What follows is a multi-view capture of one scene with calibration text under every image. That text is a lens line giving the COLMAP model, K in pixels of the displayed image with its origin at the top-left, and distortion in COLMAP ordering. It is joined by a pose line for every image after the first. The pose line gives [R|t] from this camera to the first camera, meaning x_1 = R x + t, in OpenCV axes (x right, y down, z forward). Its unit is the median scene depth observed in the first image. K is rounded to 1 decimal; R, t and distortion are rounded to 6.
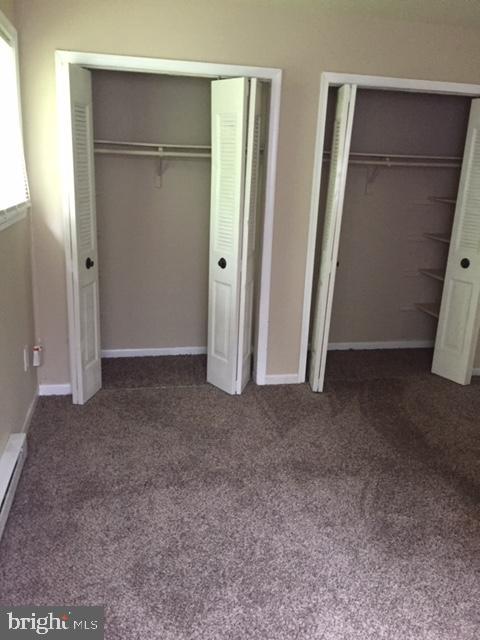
lens RADIAL K [[557.3, 0, 239.7], [0, 557.3, 318.3], [0, 0, 1]] dist [0.104733, -0.157667]
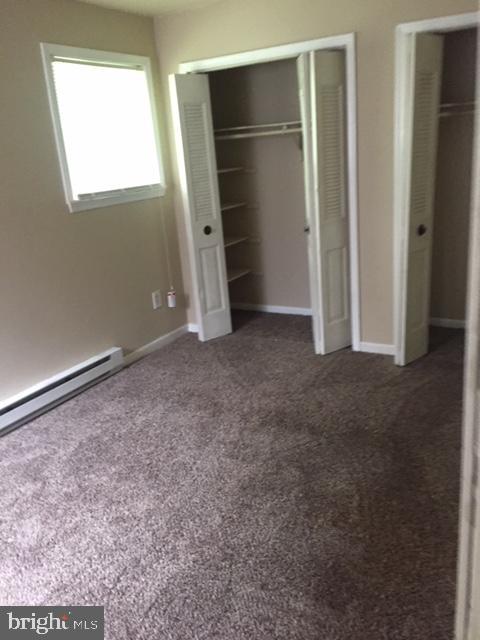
lens RADIAL K [[557.3, 0, 239.7], [0, 557.3, 318.3], [0, 0, 1]] dist [0.104733, -0.157667]
pose [[0.724758, 0.104984, -0.680958, 0.704572], [-0.068610, 0.994408, 0.080287, -0.007501], [0.685579, -0.011468, 0.727908, 0.138019]]
